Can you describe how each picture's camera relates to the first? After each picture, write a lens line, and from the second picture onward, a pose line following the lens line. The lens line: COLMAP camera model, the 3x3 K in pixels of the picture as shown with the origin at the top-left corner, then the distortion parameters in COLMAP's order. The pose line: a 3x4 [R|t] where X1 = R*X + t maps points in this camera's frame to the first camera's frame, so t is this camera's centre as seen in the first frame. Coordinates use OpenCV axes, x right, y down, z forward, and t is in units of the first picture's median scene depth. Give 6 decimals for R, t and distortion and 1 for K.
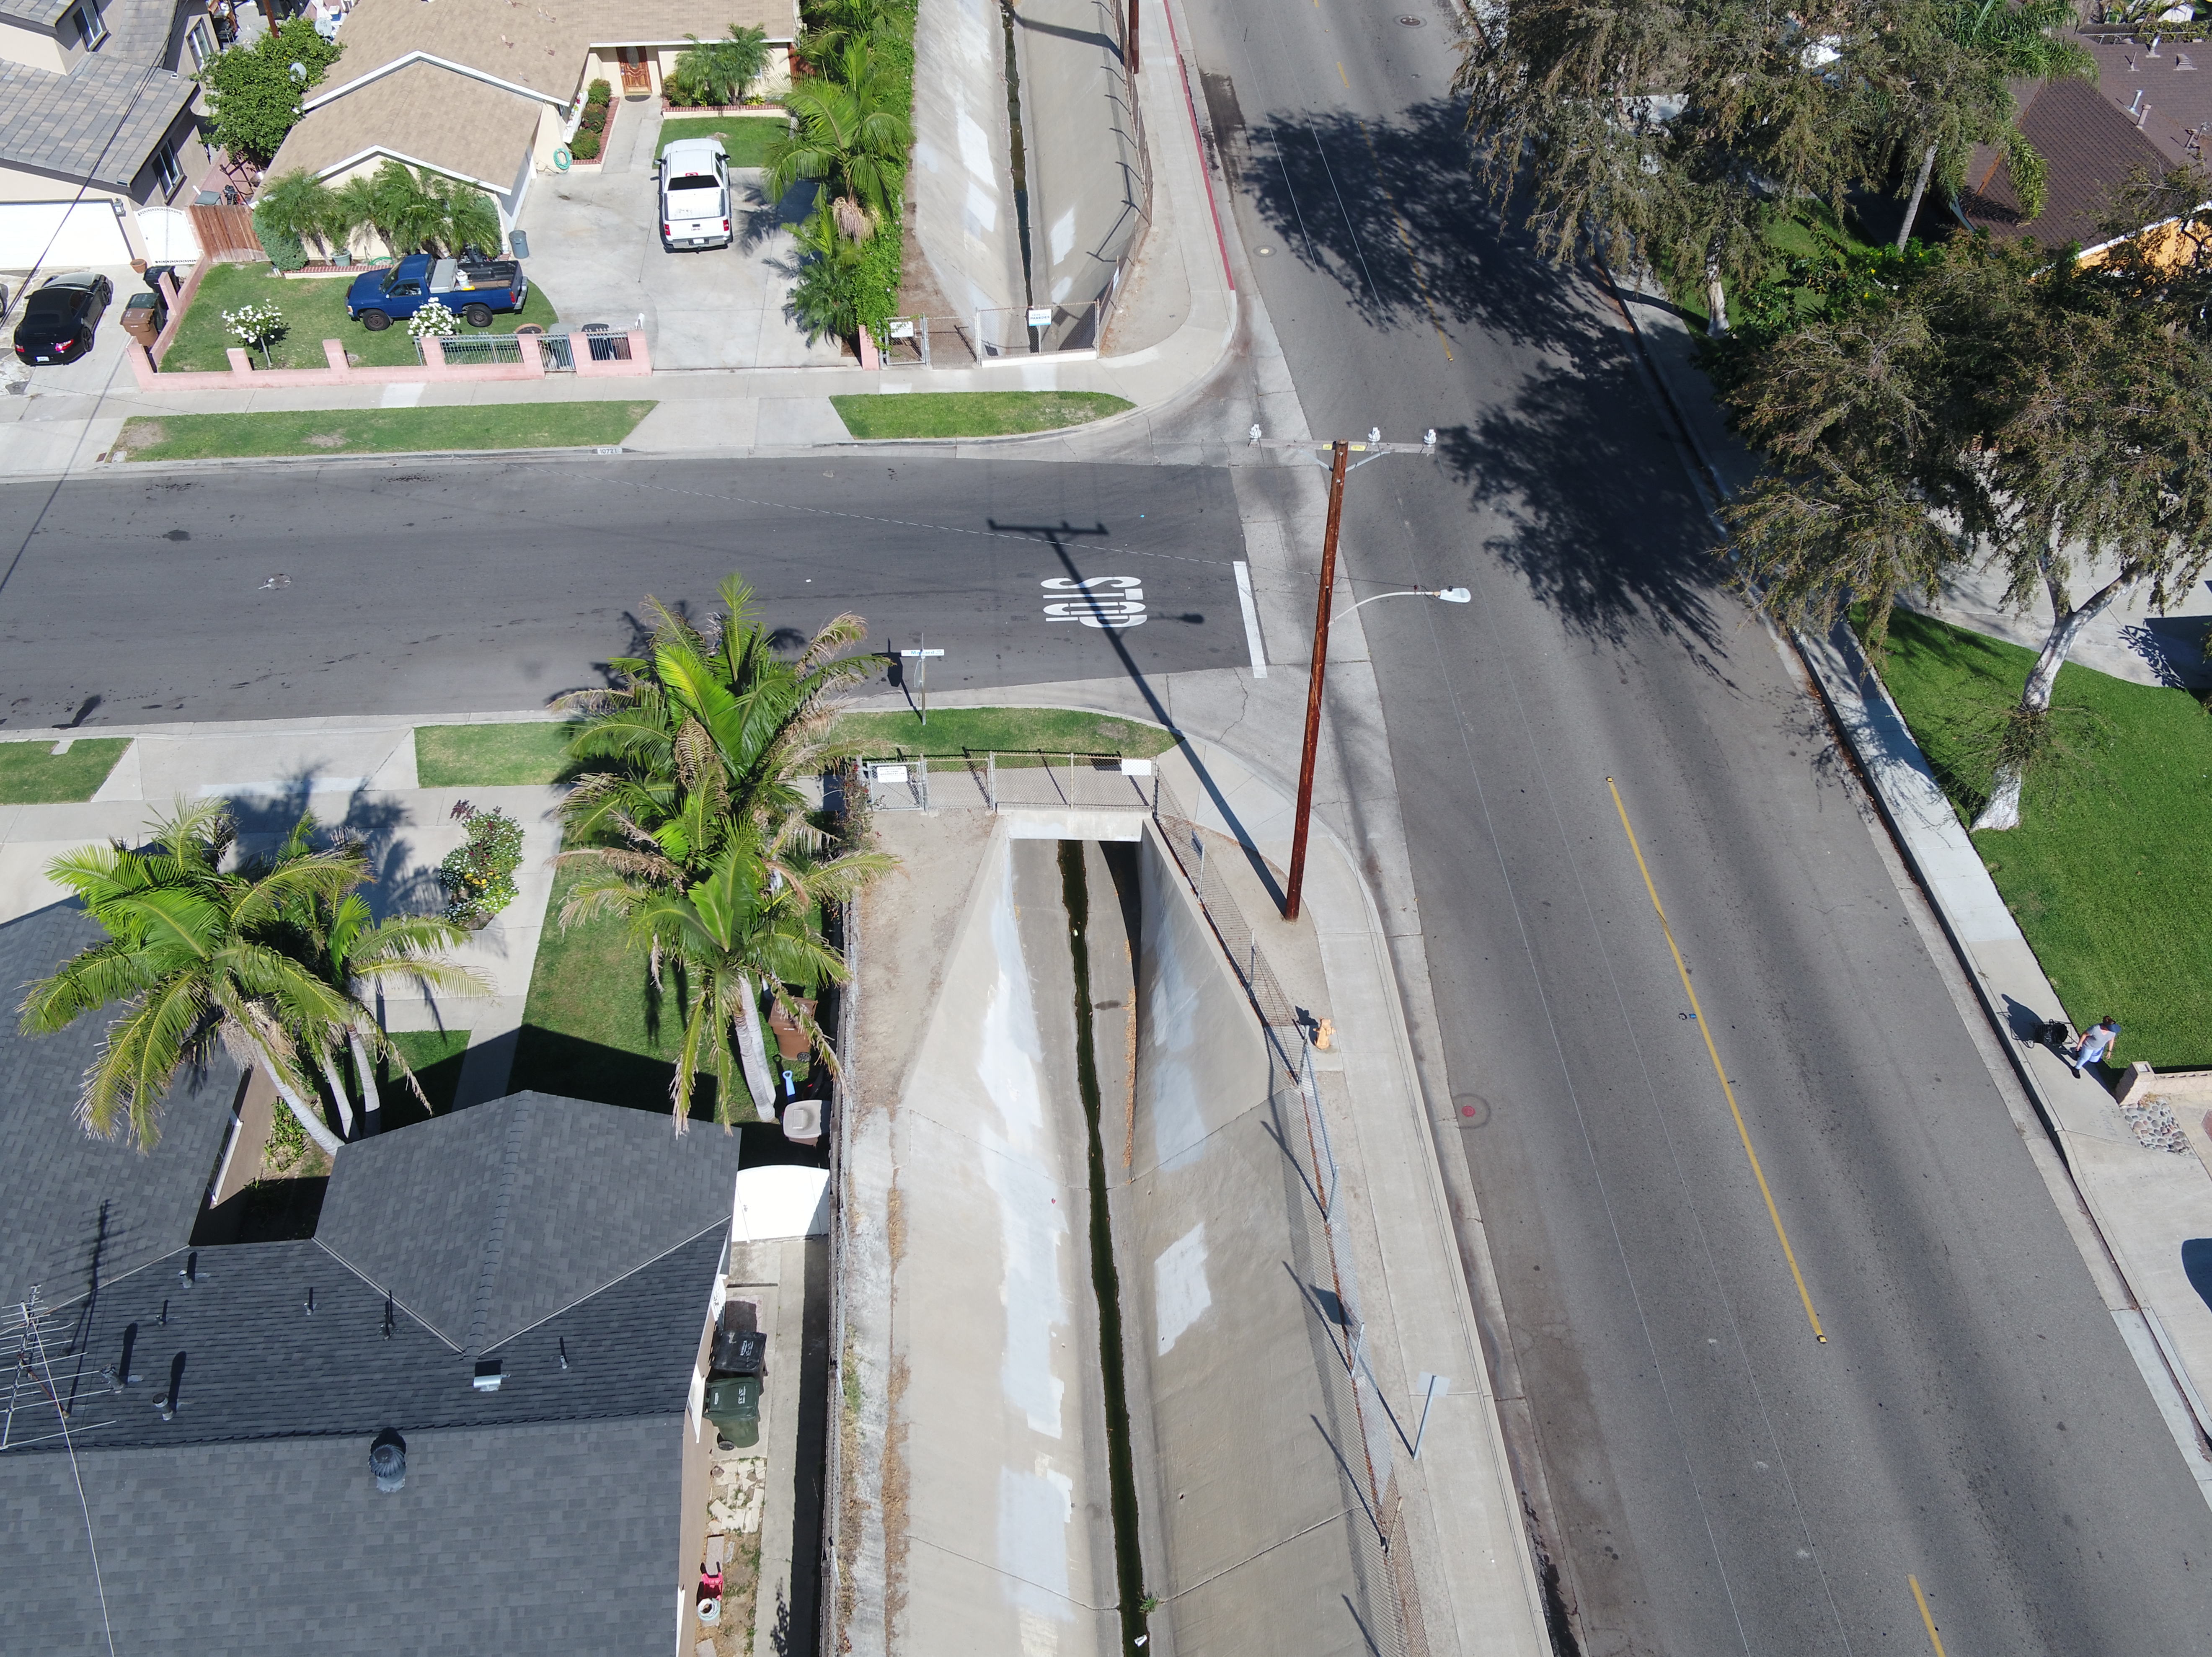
lens RADIAL K [[1924.8, 0, 1088.5], [0, 1924.8, 830.9], [0, 0, 1]] dist [0.006191, -0.006895]
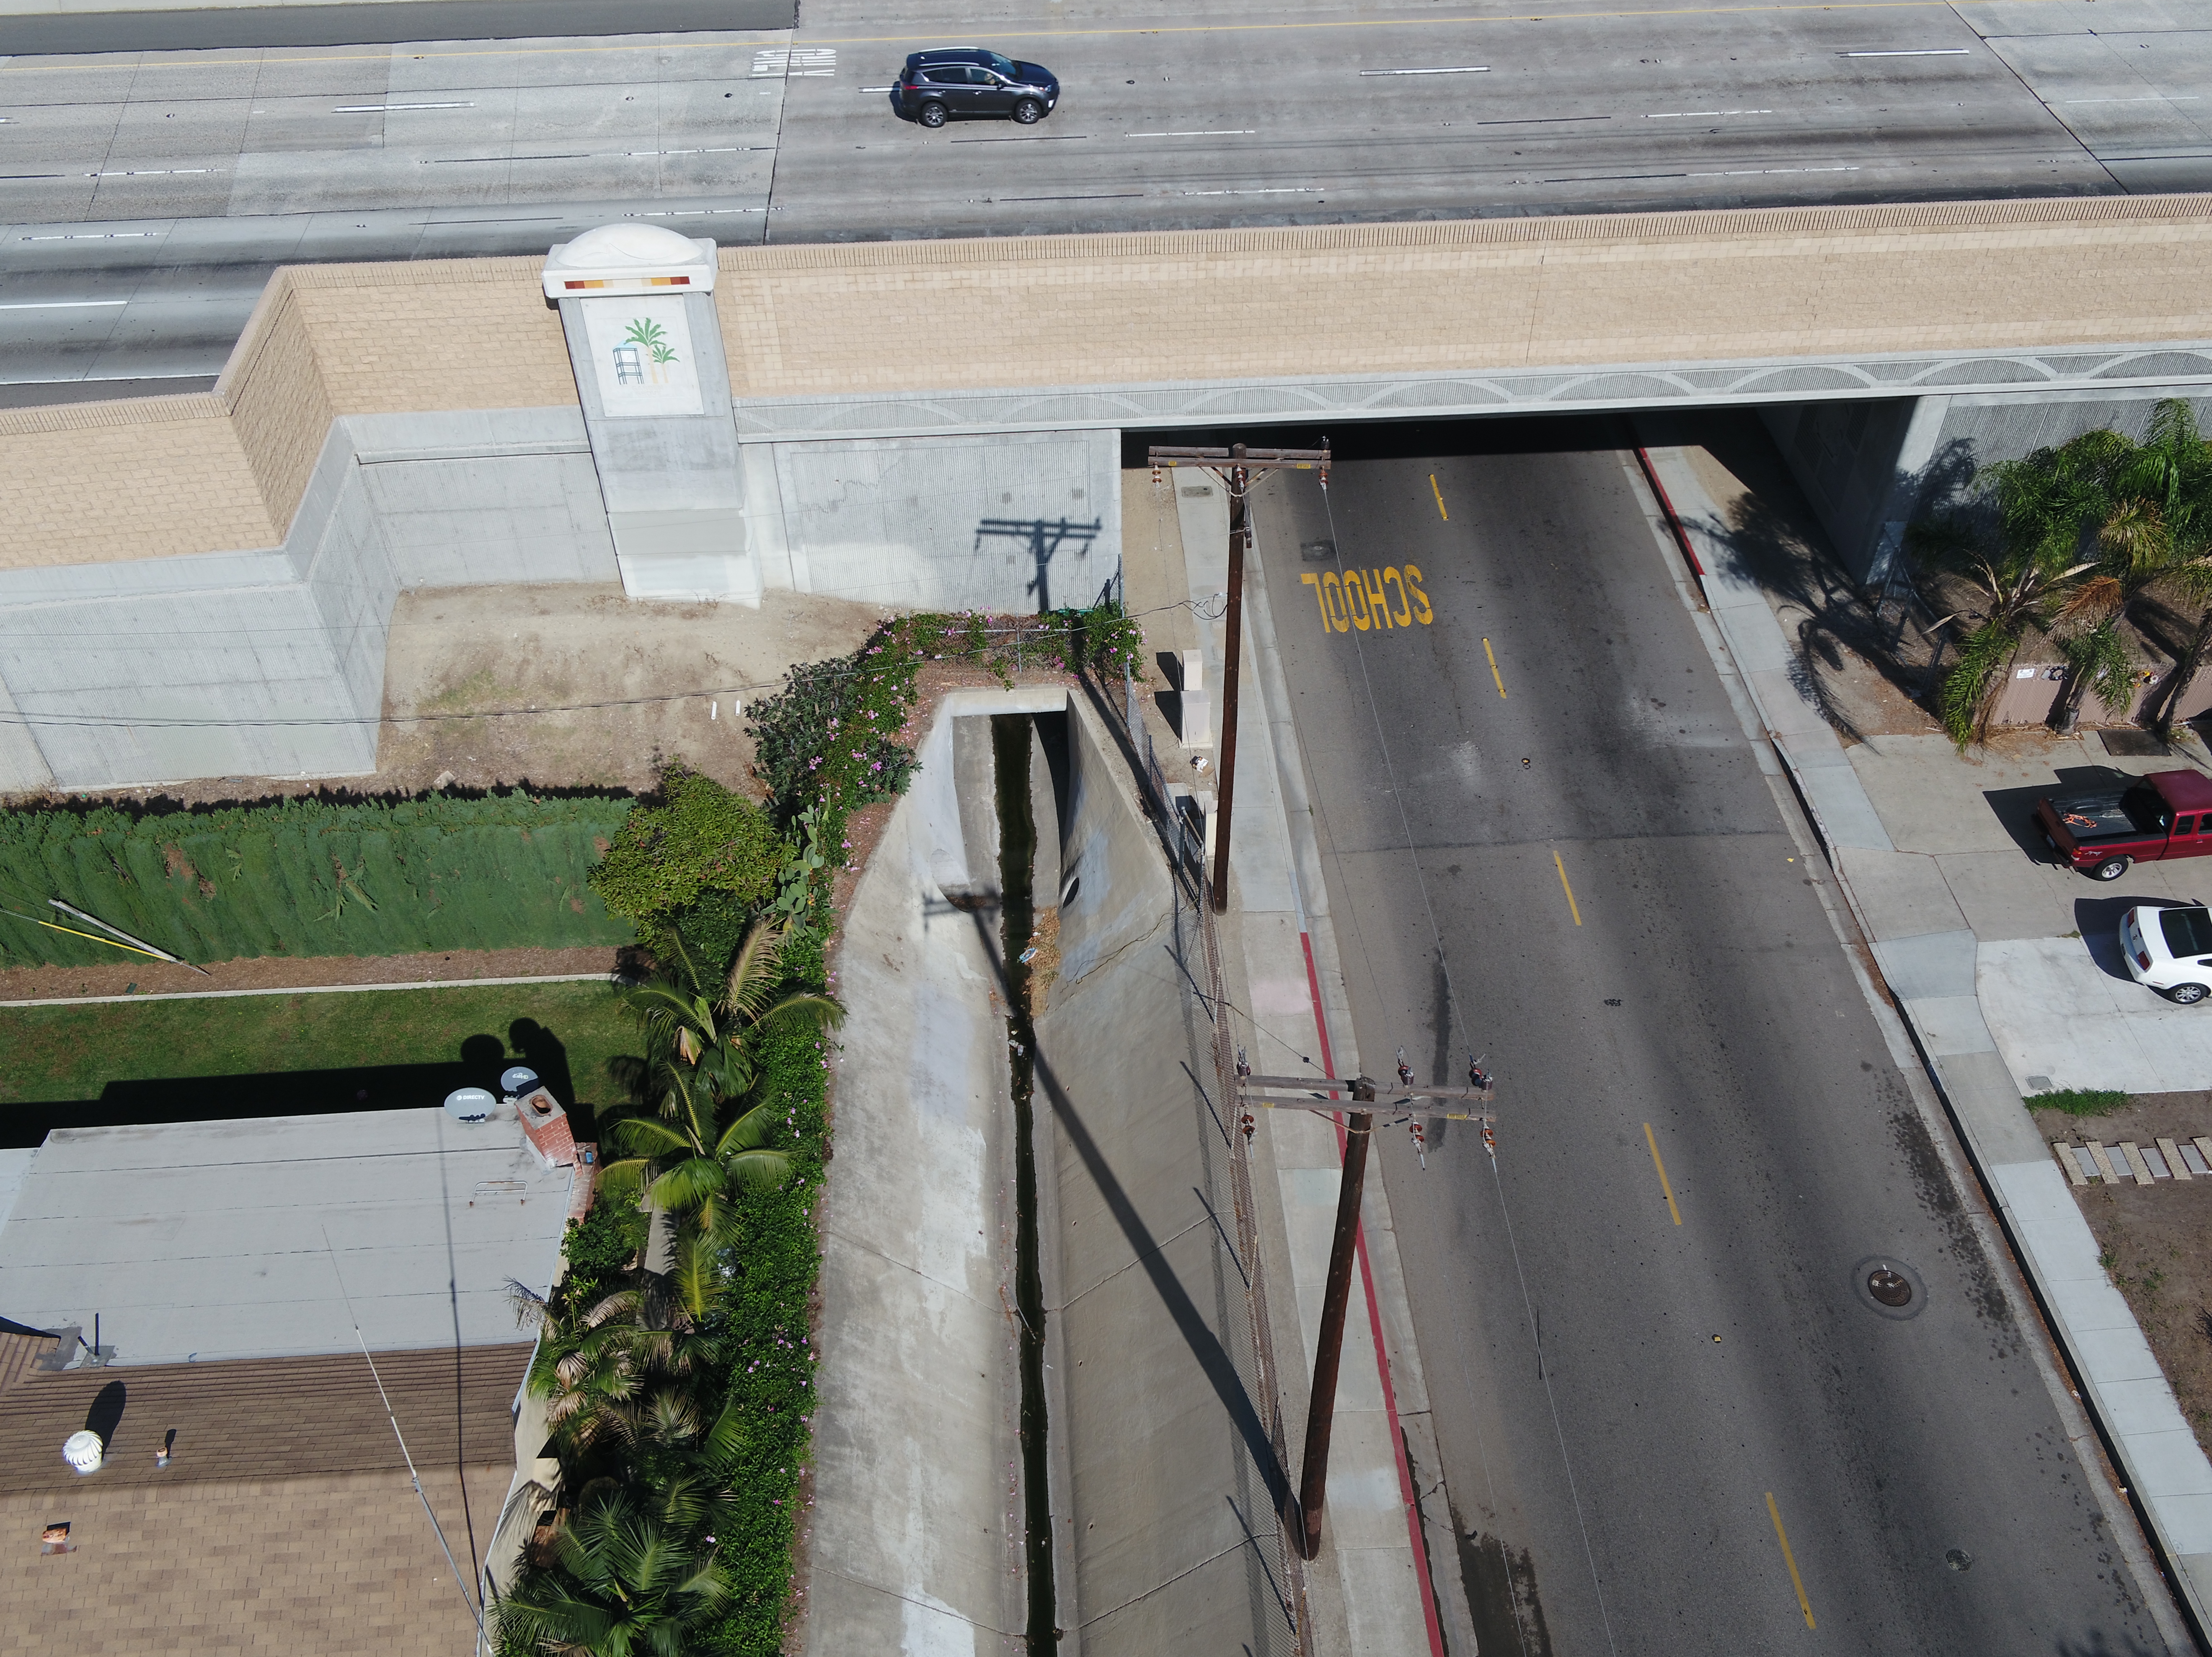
lens RADIAL K [[1924.8, 0, 1088.5], [0, 1924.8, 830.9], [0, 0, 1]] dist [0.006191, -0.006895]
pose [[0.999895, -0.005531, -0.013386, -0.025655], [0.005408, 0.999944, -0.009144, -0.737457], [0.013436, 0.009071, 0.999869, 0.747489]]
